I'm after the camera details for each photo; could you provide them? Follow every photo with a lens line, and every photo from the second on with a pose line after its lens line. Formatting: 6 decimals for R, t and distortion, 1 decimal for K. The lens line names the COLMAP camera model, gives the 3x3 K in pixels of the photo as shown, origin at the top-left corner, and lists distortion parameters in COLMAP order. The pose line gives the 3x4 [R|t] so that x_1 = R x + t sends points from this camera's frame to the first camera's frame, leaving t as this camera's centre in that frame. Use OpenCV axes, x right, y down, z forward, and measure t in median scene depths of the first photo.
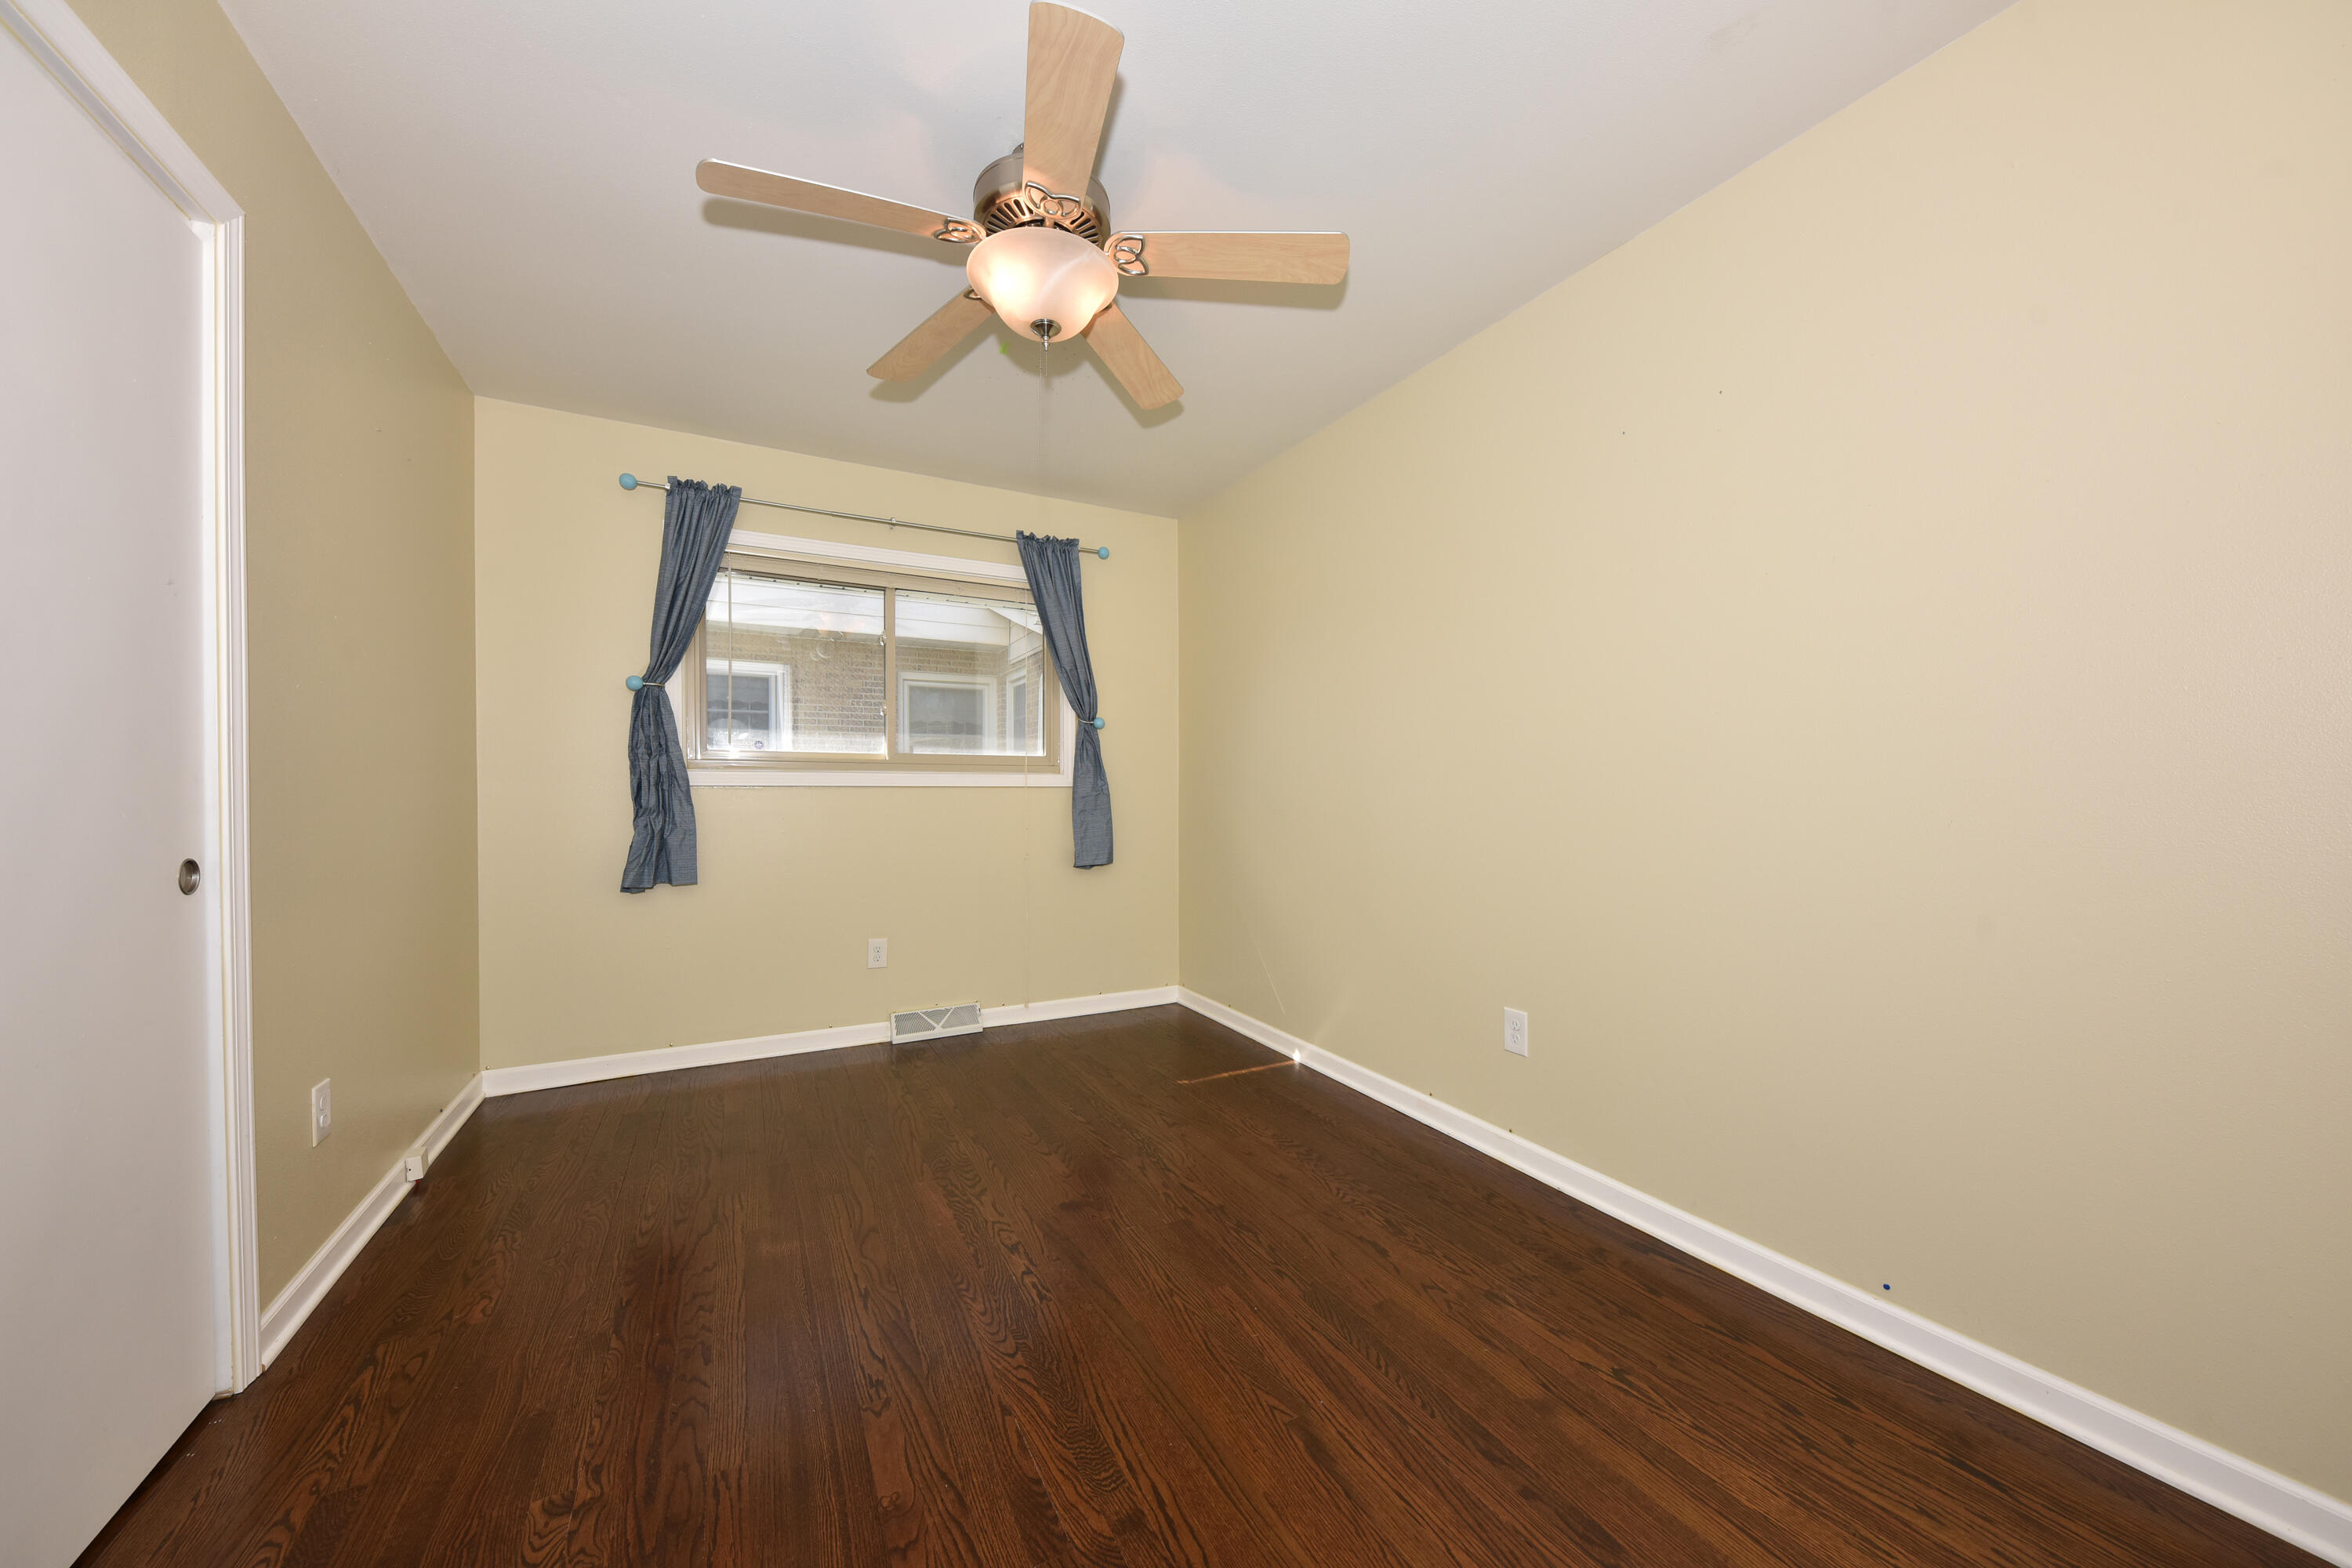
lens RADIAL K [[857.4, 0, 1179.1], [0, 857.4, 793.3], [0, 0, 1]] dist [0.011526, -0.000067]
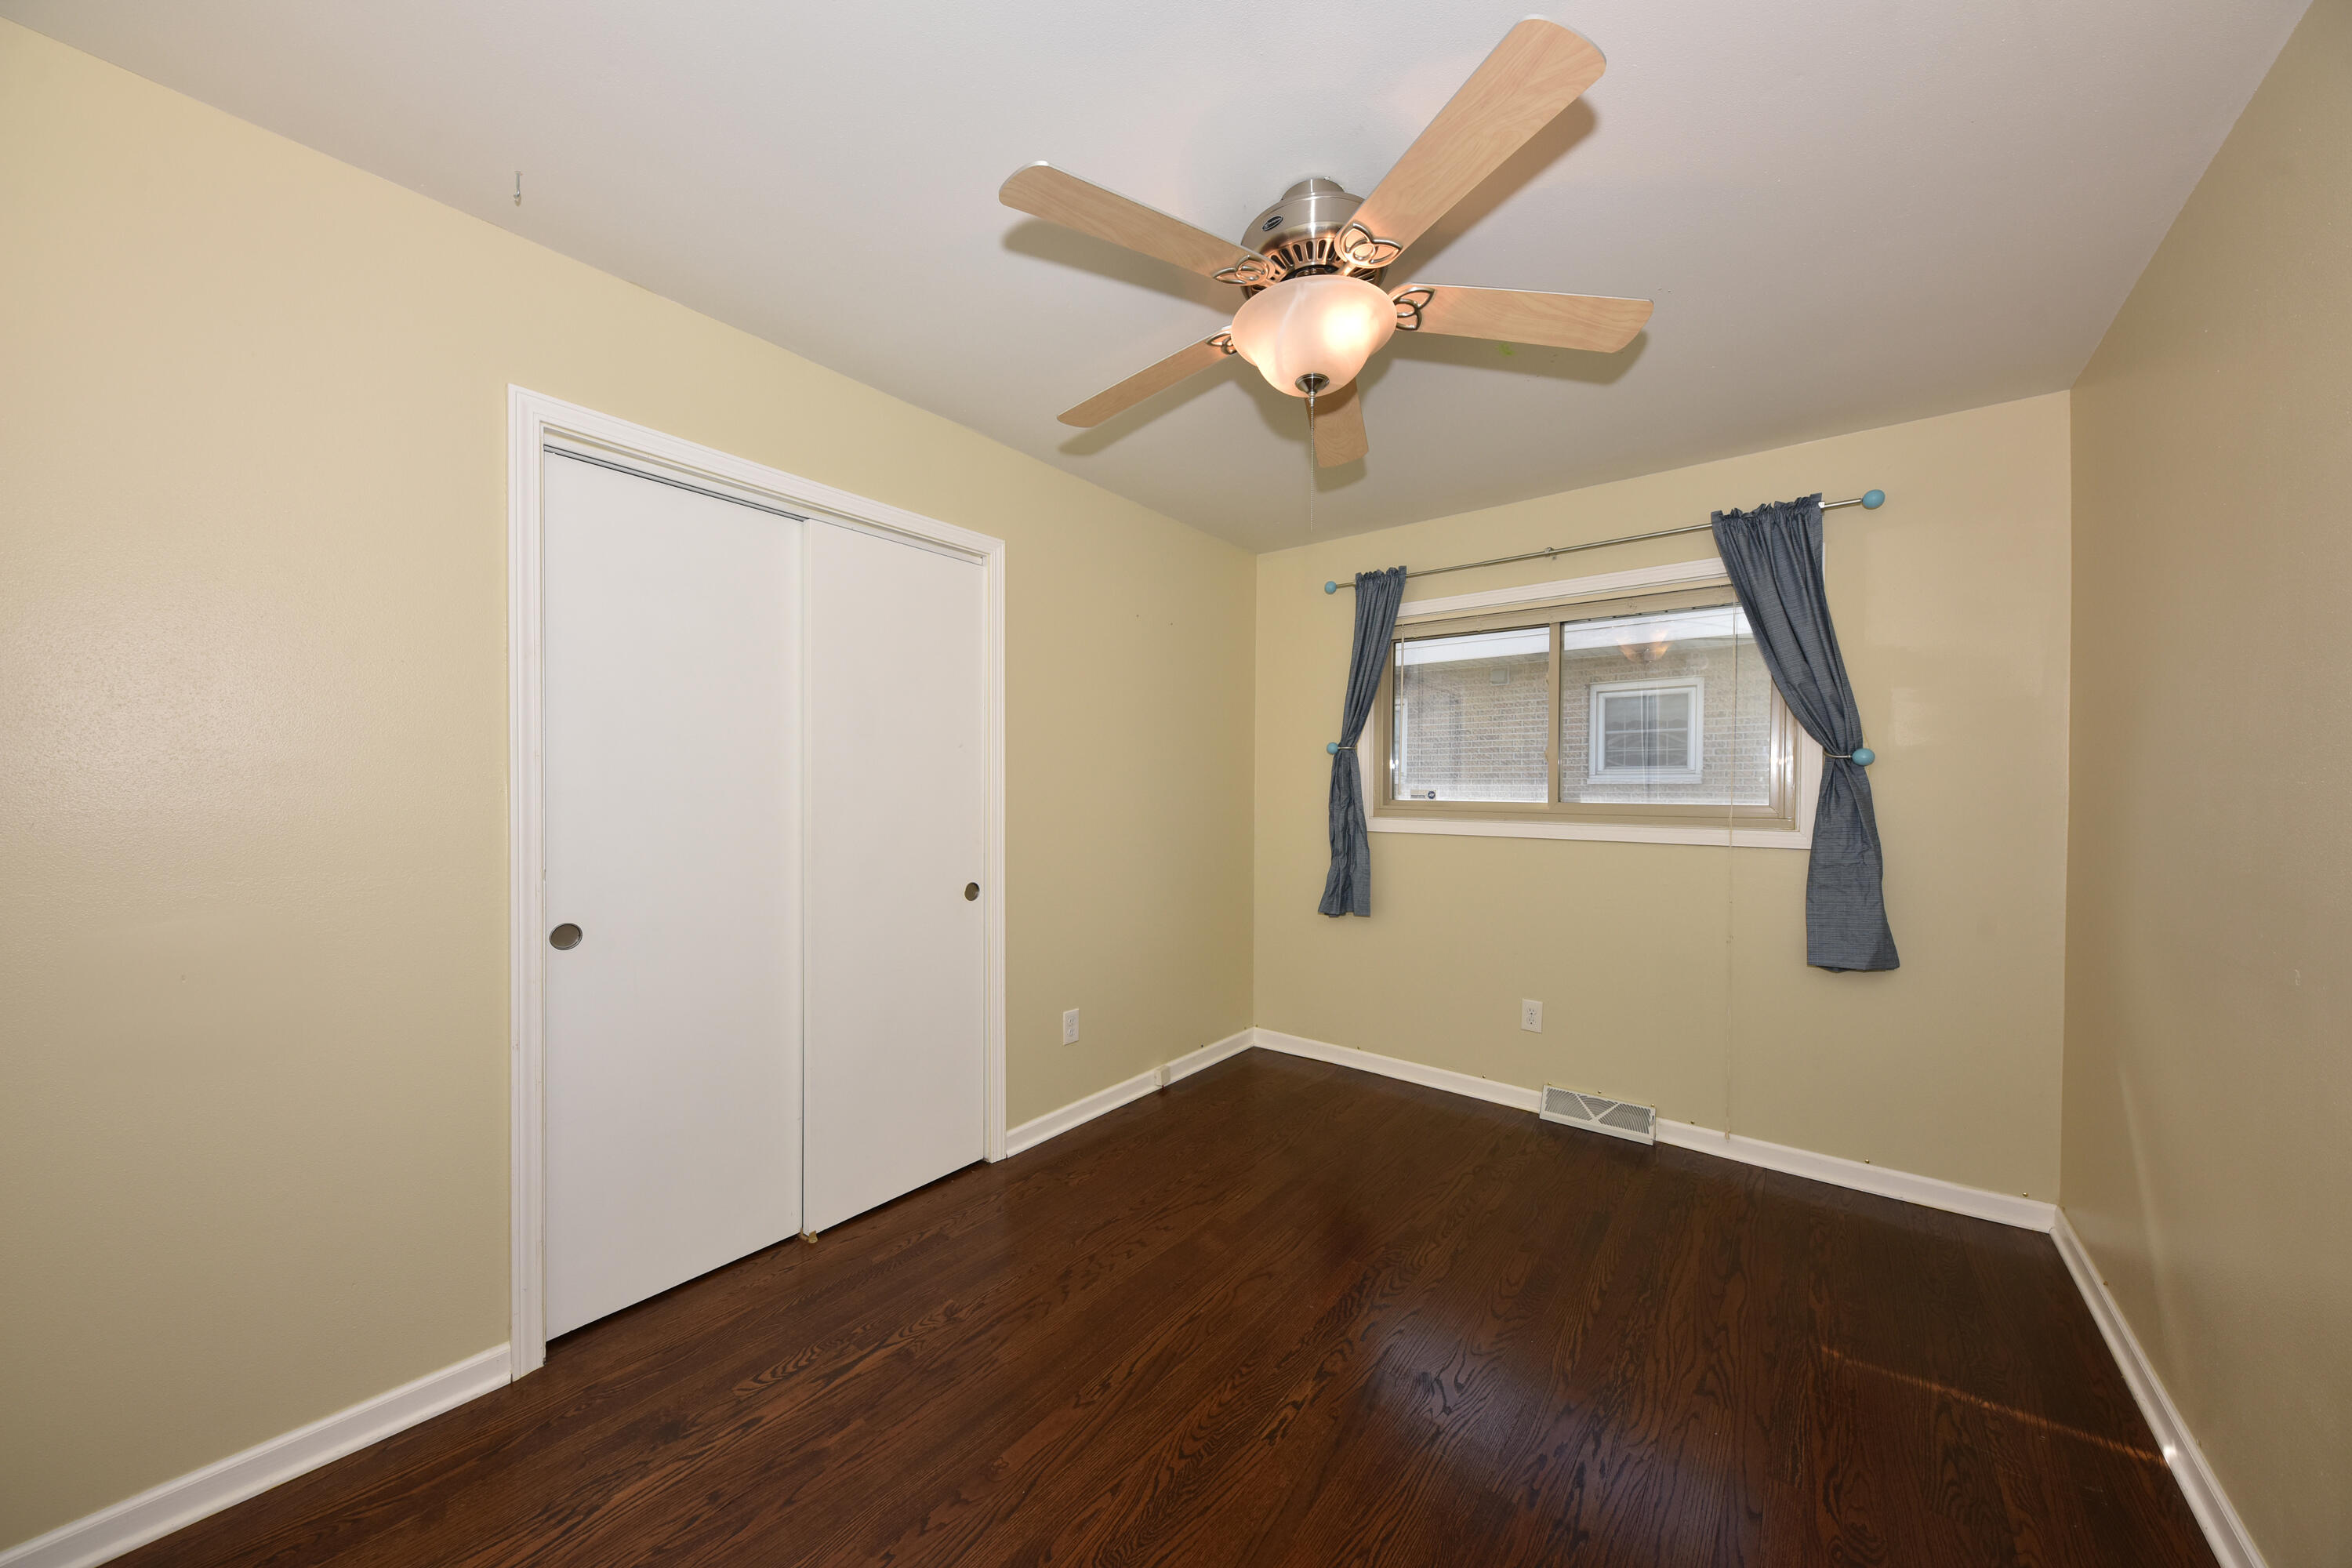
lens RADIAL K [[818.8, 0, 1171.2], [0, 818.8, 792.9], [0, 0, 1]] dist [0.006582, -0.000109]
pose [[0.391211, 0.007135, -0.920273, 0.338149], [-0.005858, 0.999969, 0.005263, -0.063880], [0.920282, 0.003333, 0.391240, 0.302389]]
